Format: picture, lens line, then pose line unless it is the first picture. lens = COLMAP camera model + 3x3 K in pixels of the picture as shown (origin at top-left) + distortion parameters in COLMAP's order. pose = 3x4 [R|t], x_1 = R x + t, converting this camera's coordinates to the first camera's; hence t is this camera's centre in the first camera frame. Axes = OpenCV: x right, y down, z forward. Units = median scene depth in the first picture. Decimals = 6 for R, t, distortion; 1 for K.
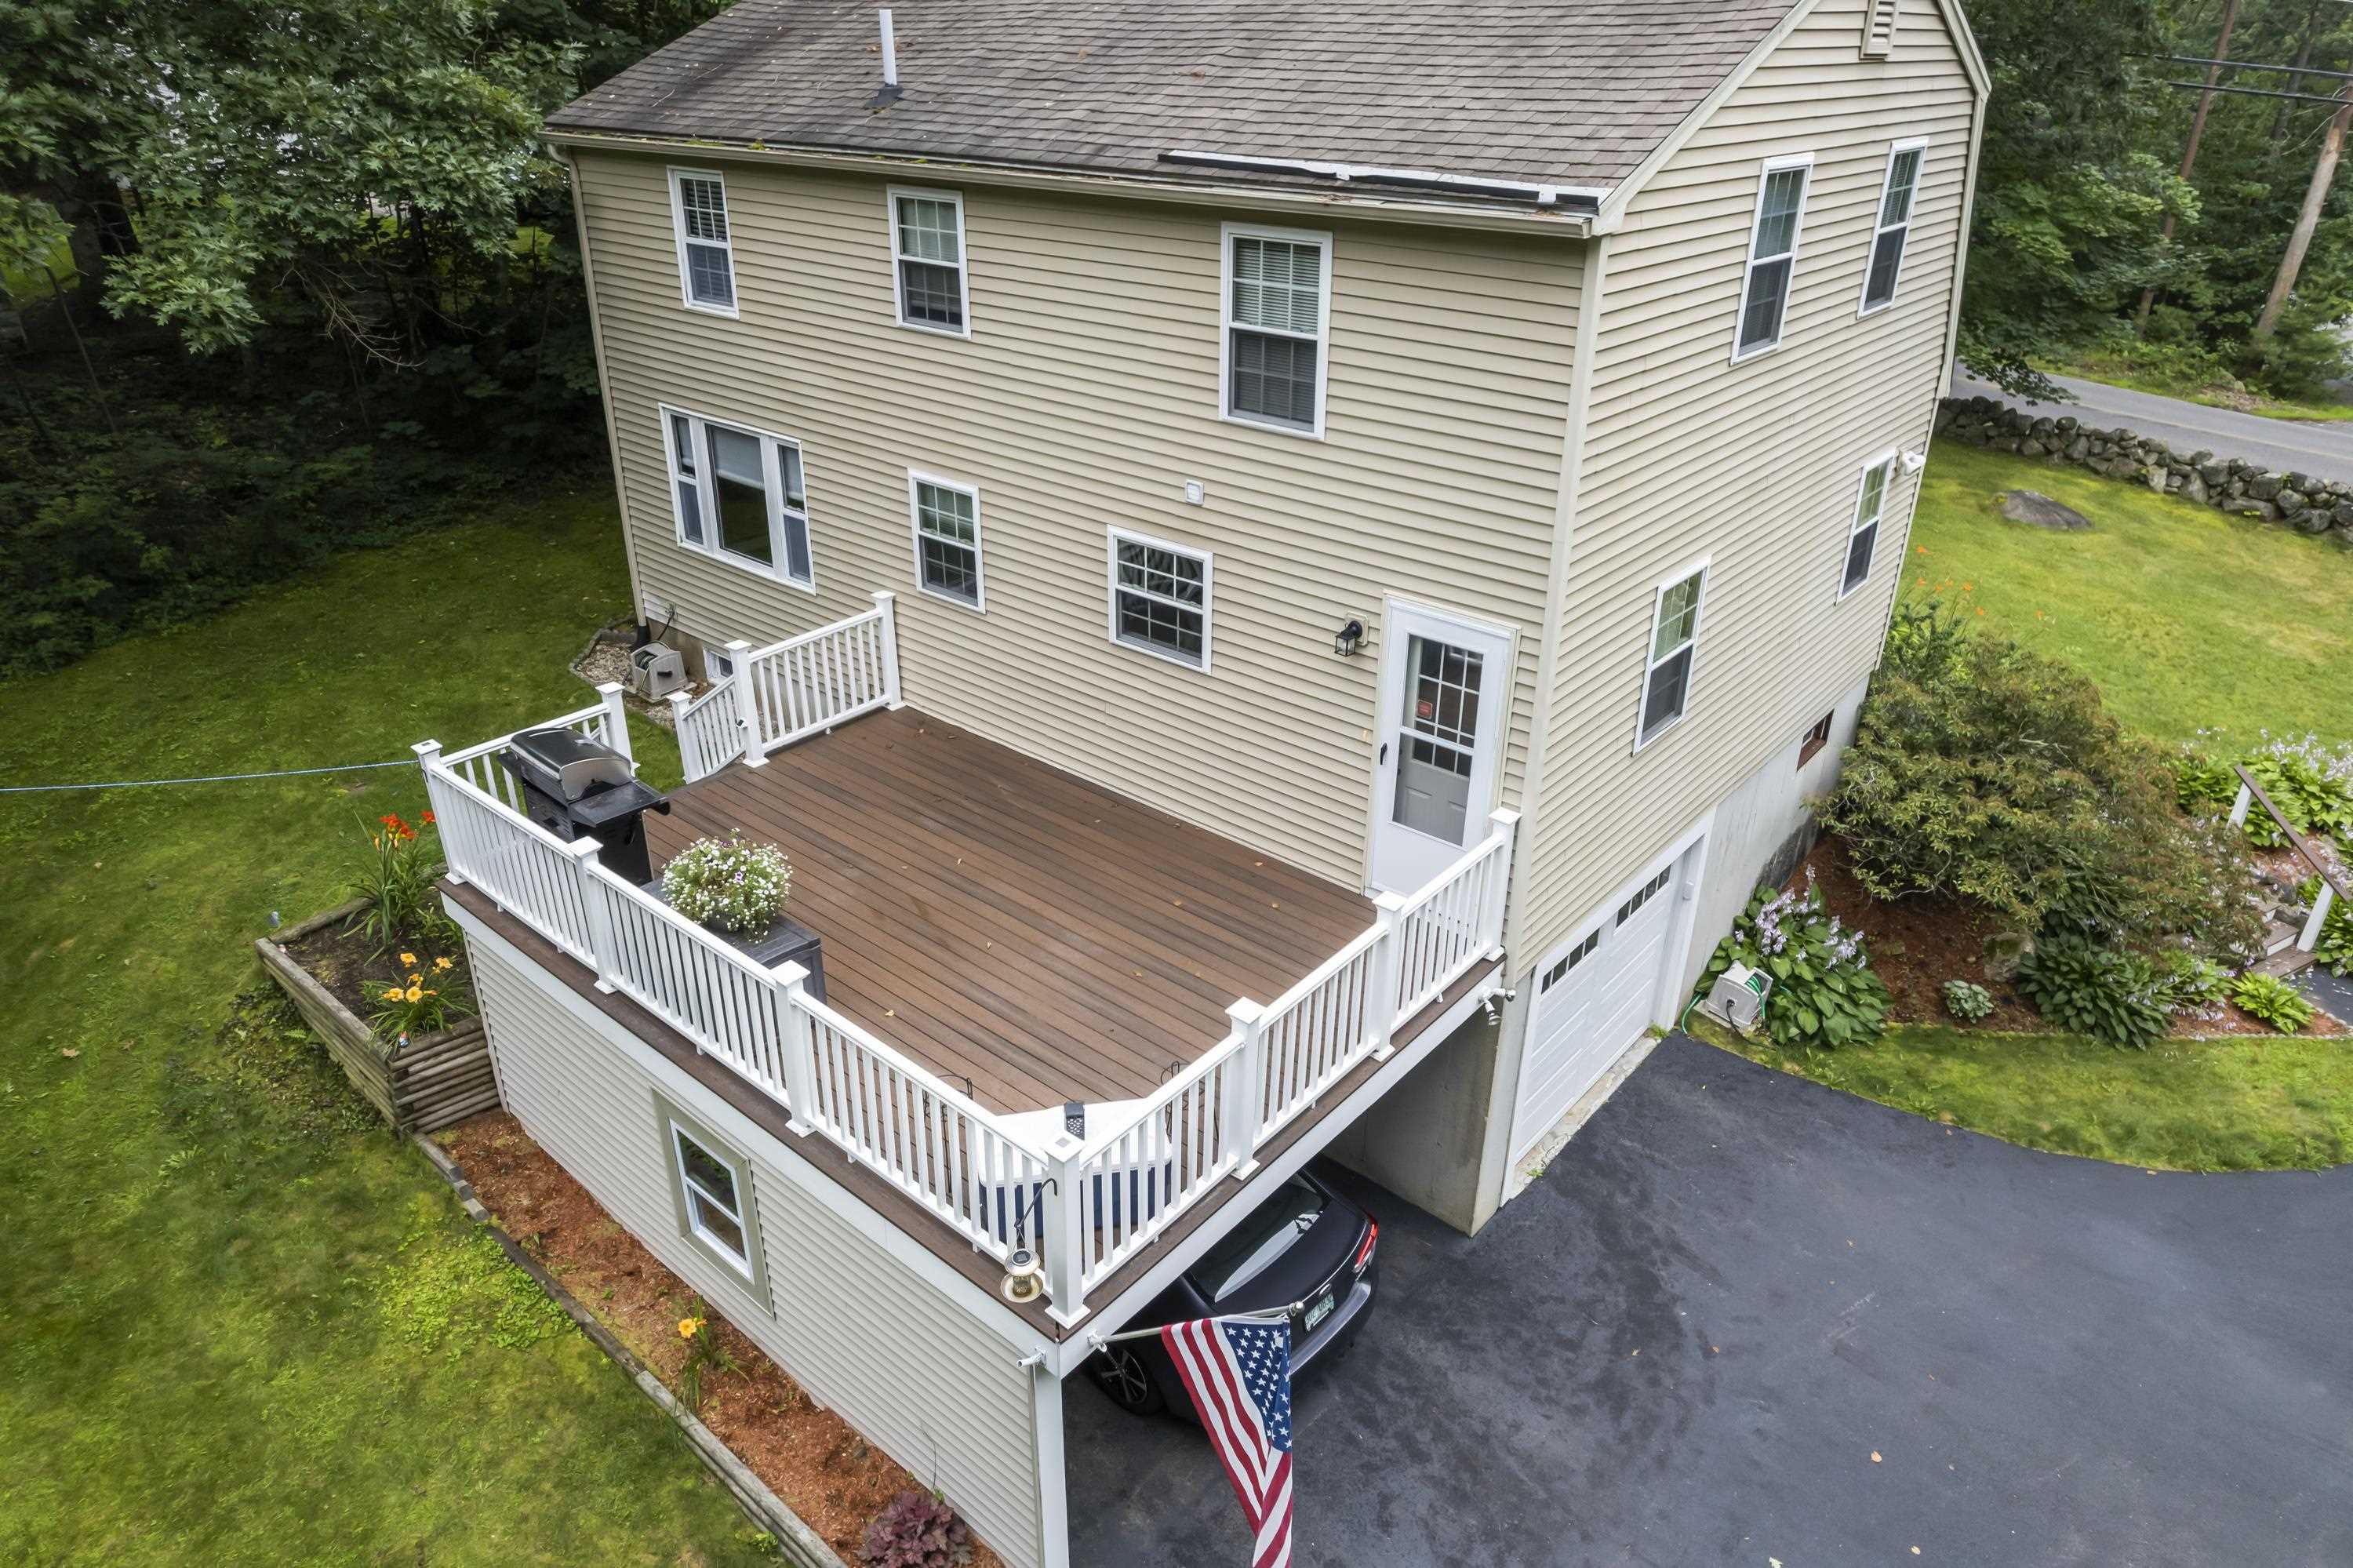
lens RADIAL K [[1502.2, 0, 1171.4], [0, 1502.2, 802.8], [0, 0, 1]] dist [-0.081192, 0.078628]
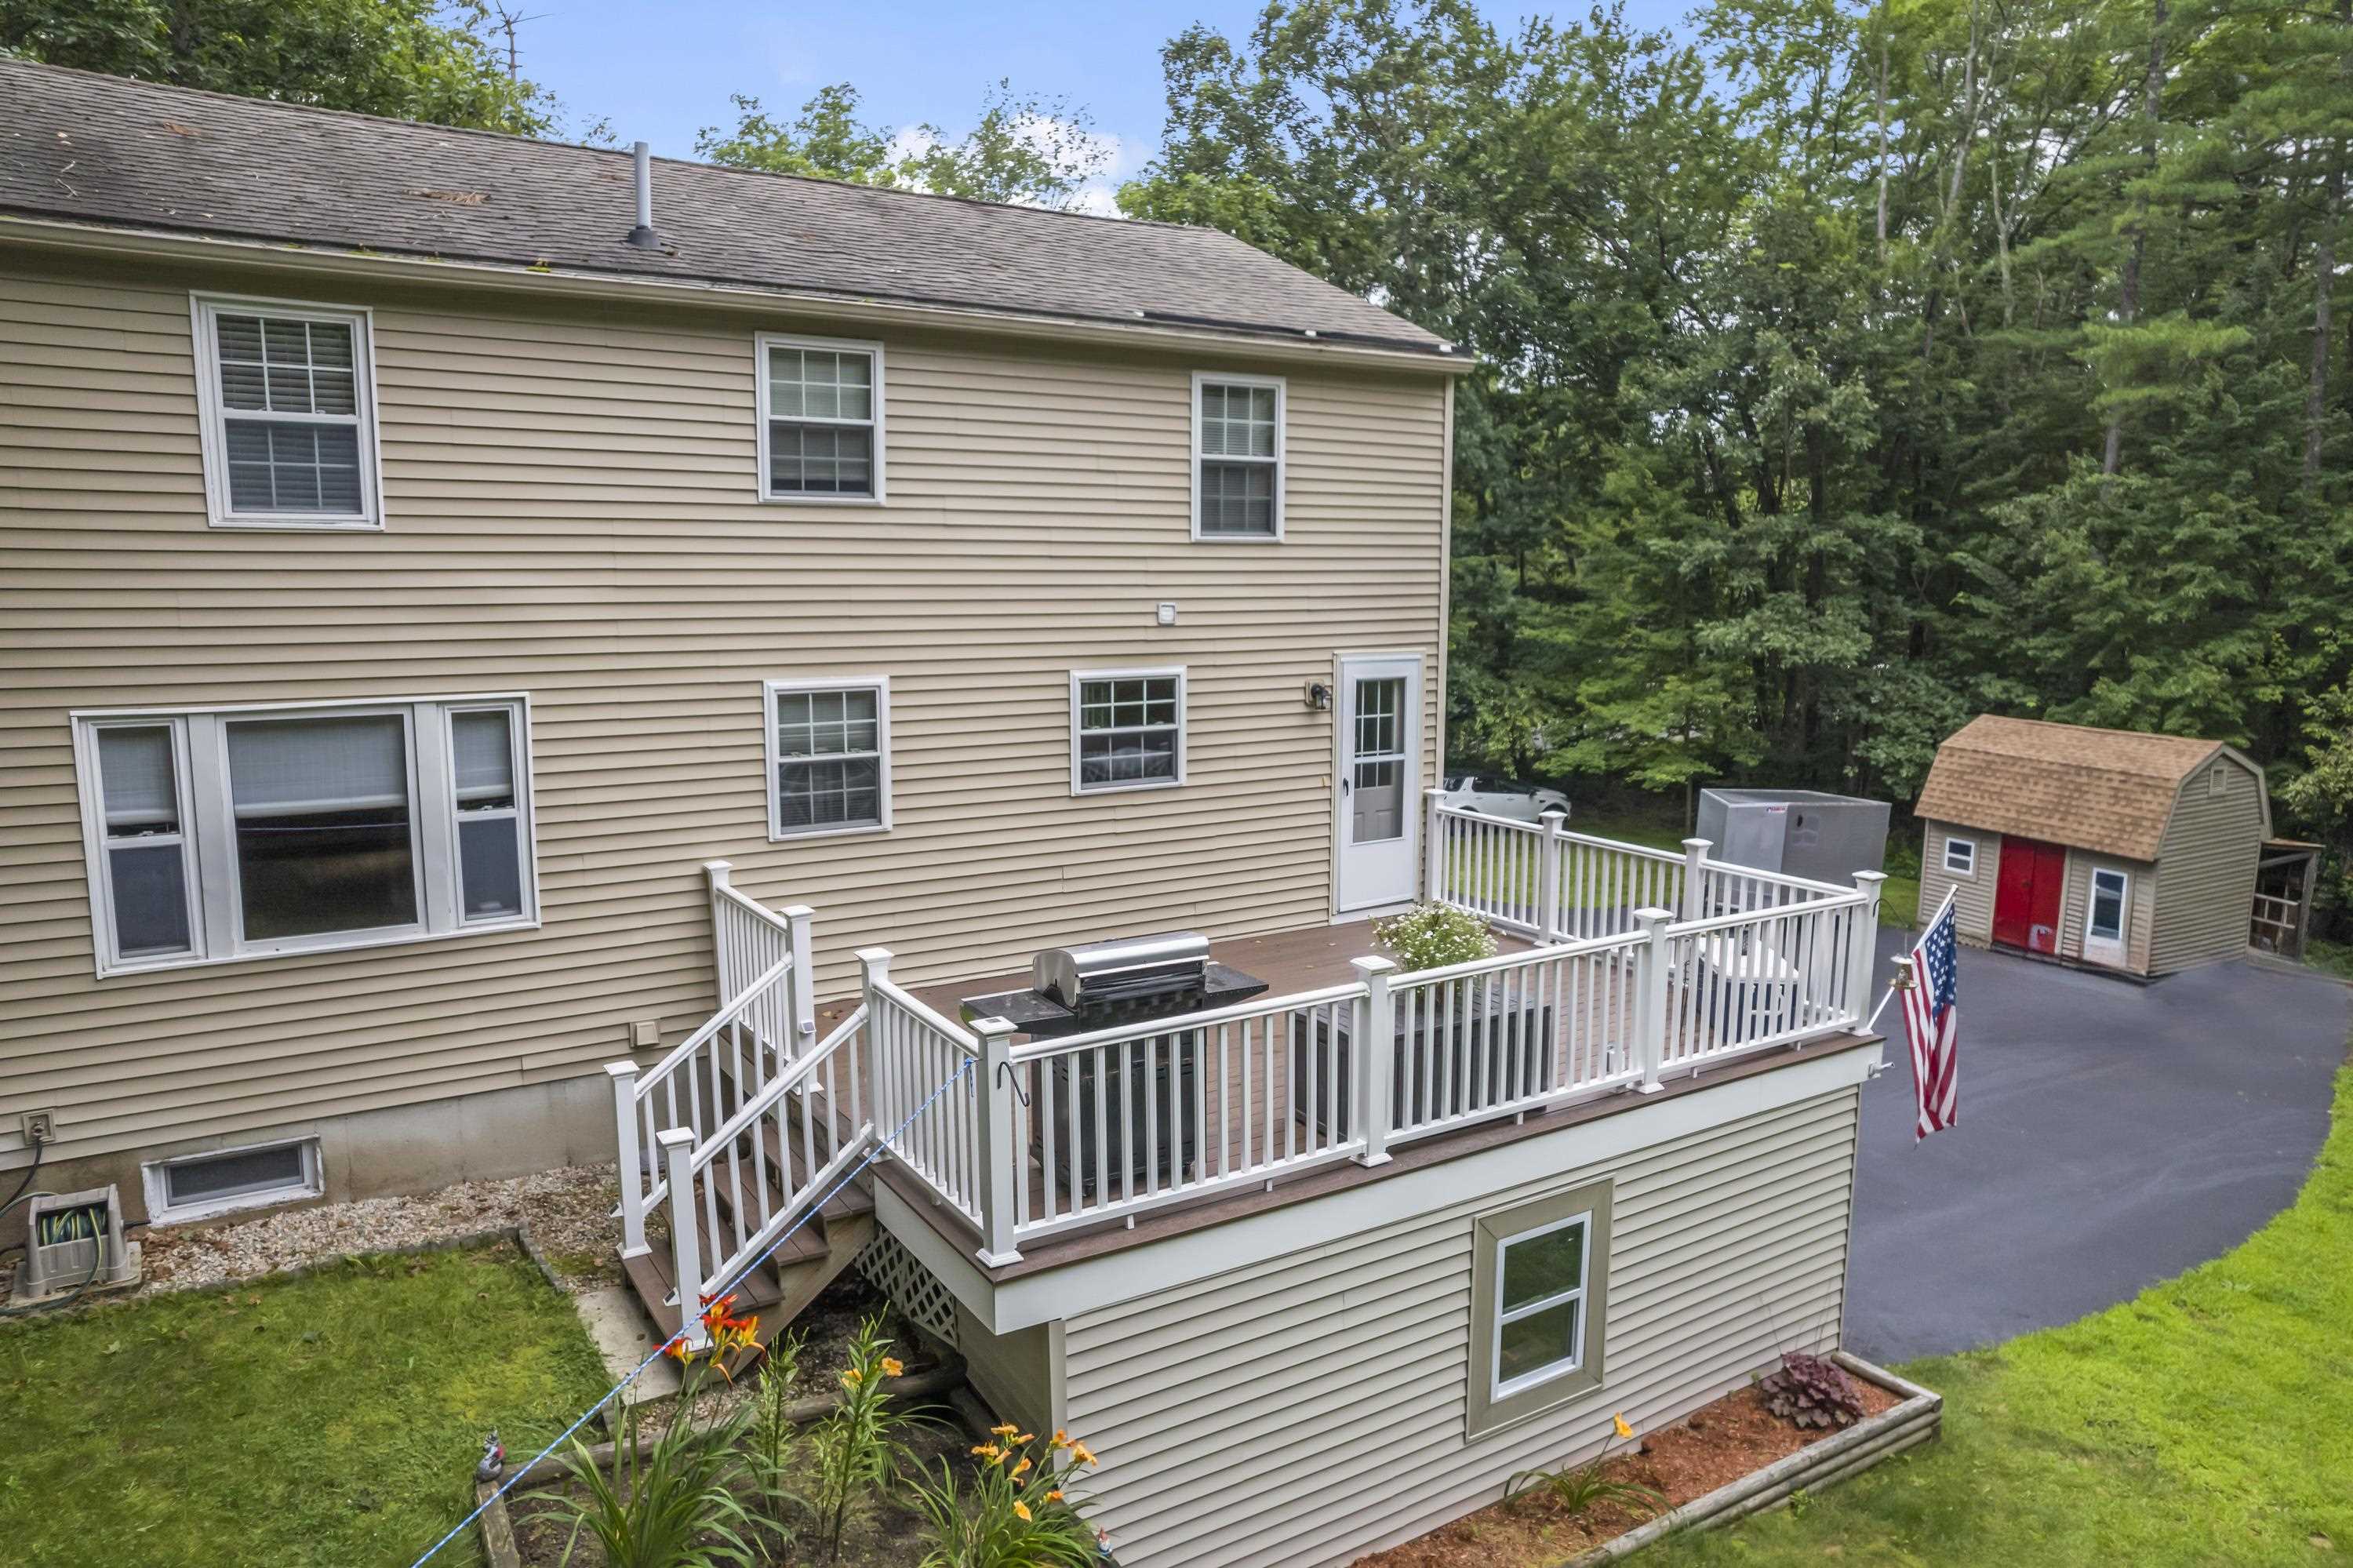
lens RADIAL K [[1513.2, 0, 1176.5], [0, 1513.2, 784.0], [0, 0, 1]] dist [-0.080159, 0.070748]
pose [[0.285451, -0.150150, 0.946558, -0.978311], [0.438637, 0.898606, 0.010265, -0.098552], [-0.852124, 0.412265, 0.322369, 0.649984]]
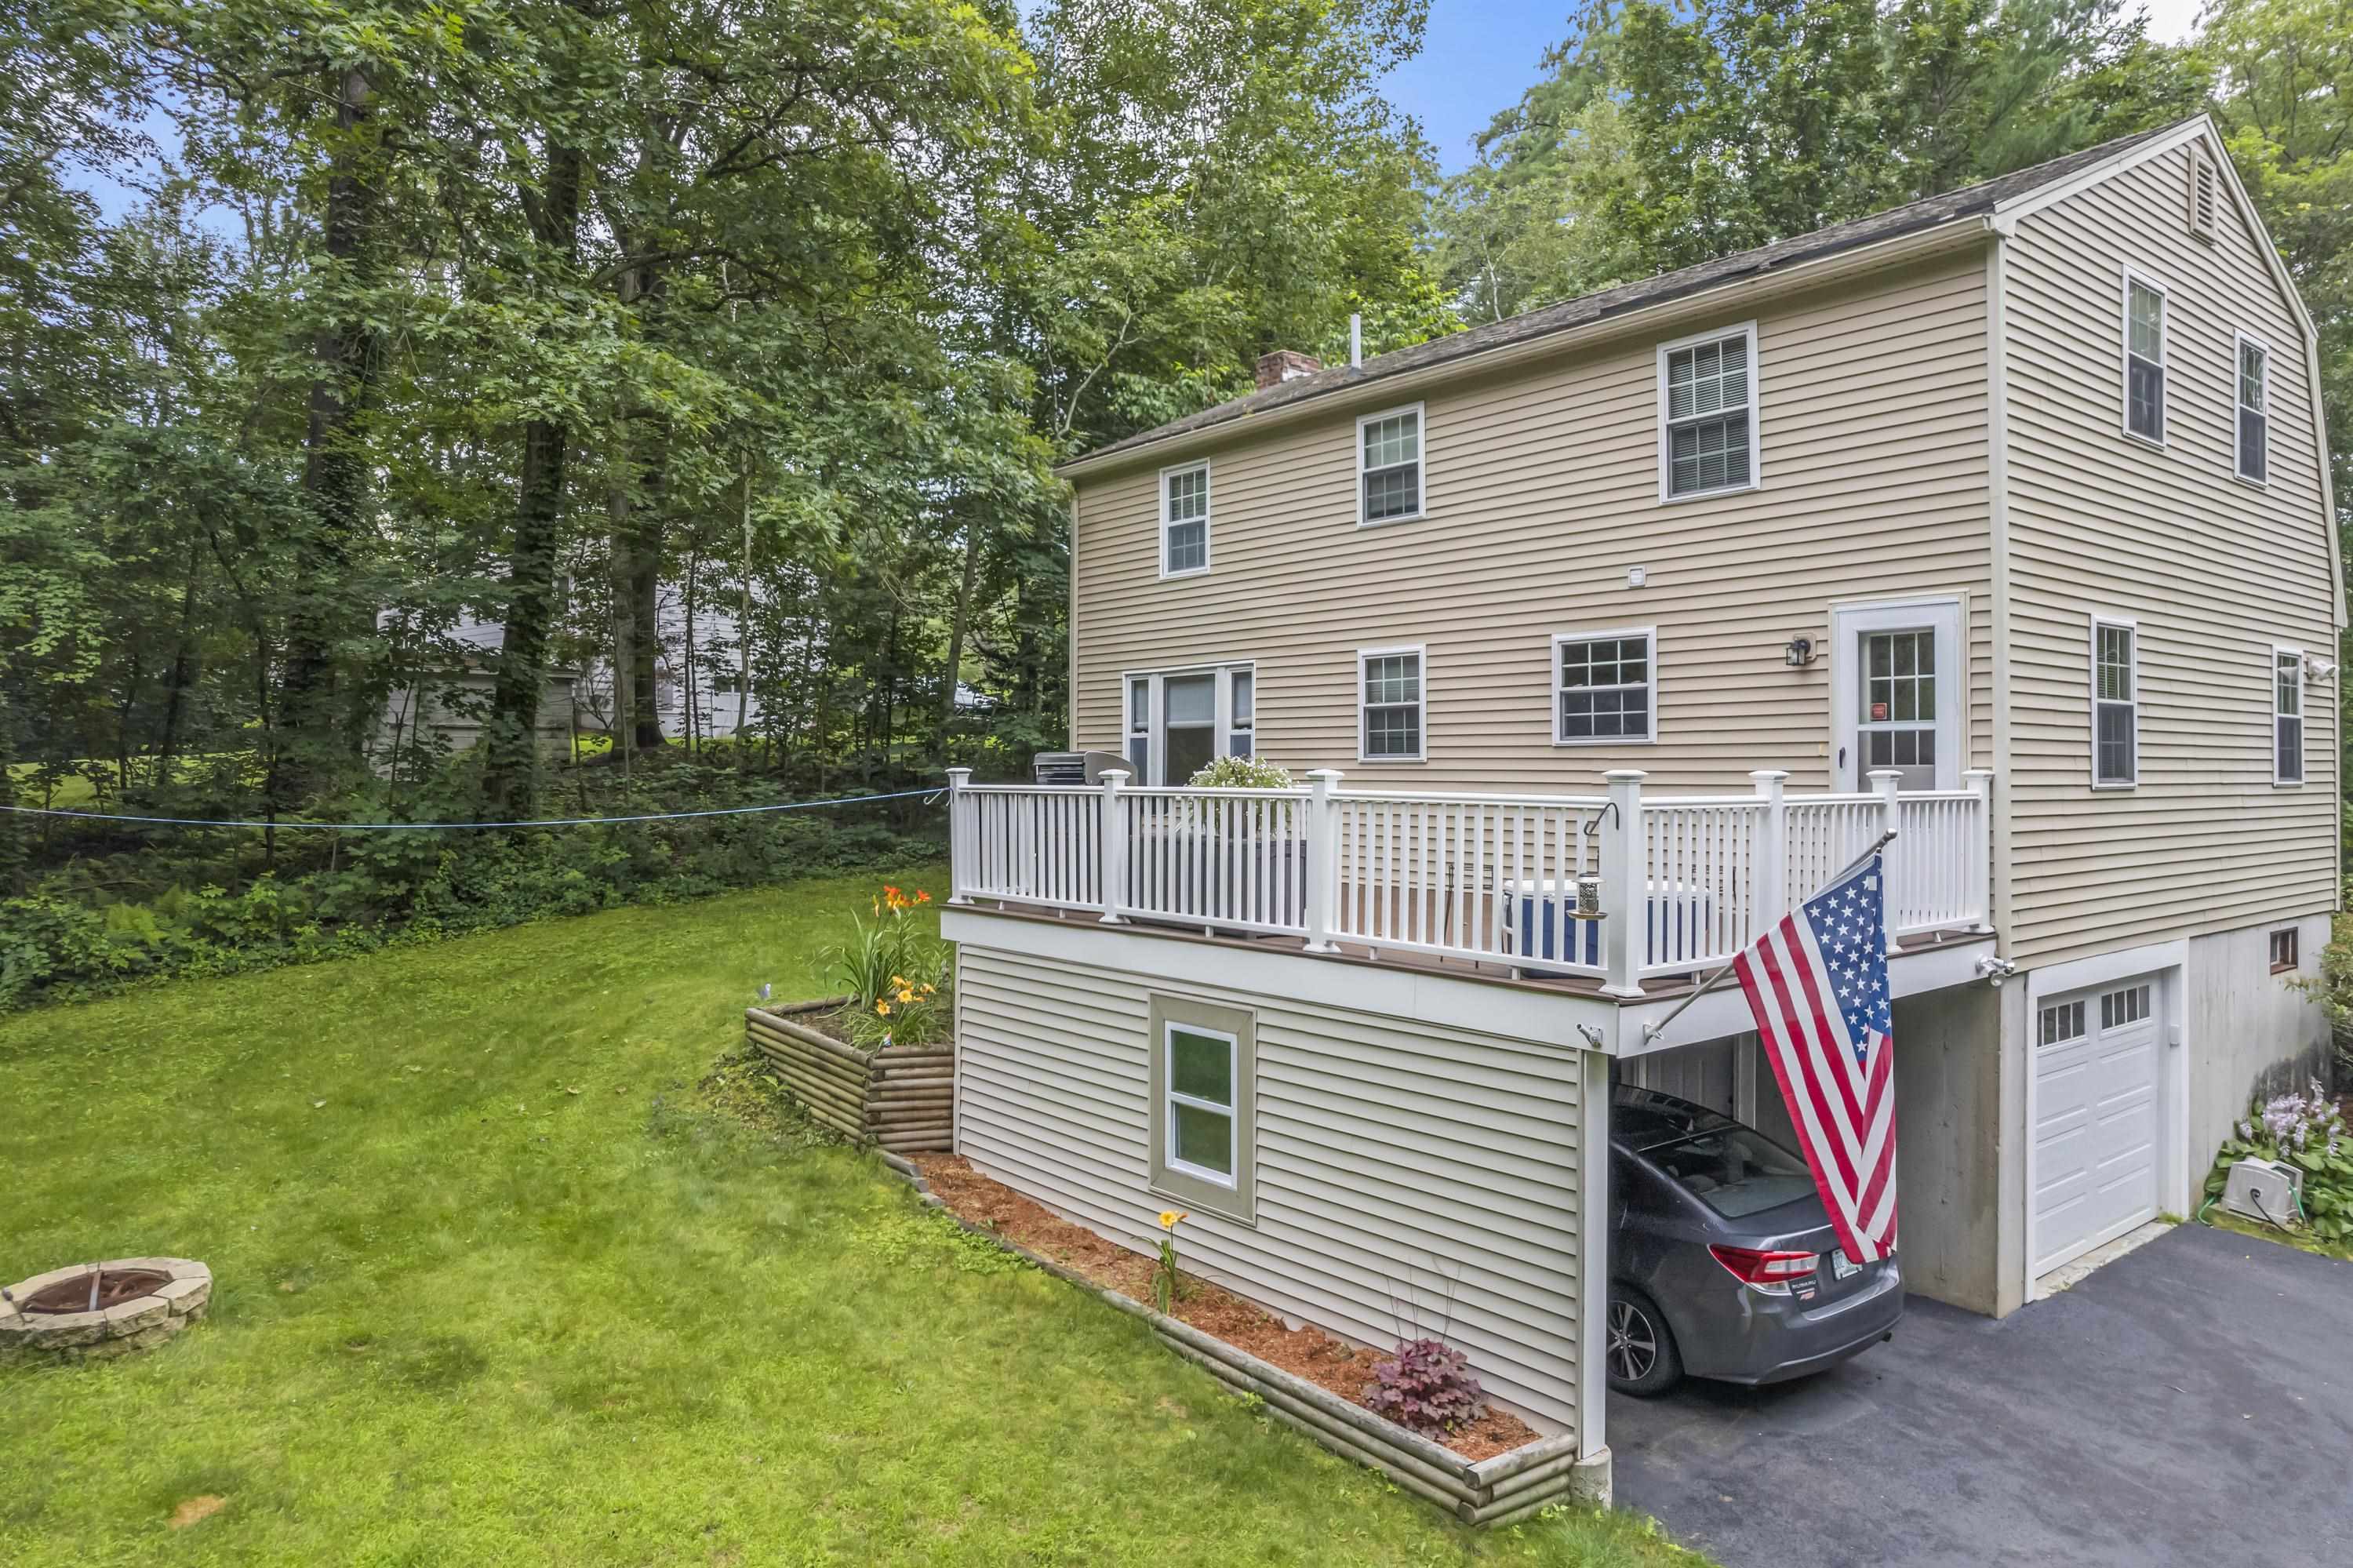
lens RADIAL K [[1513.2, 0, 1176.5], [0, 1513.2, 784.0], [0, 0, 1]] dist [-0.080159, 0.070748]
pose [[0.983228, -0.007501, -0.182227, -0.115612], [-0.076774, 0.889293, -0.450848, 0.448295], [0.165435, 0.457277, 0.873802, 0.011512]]
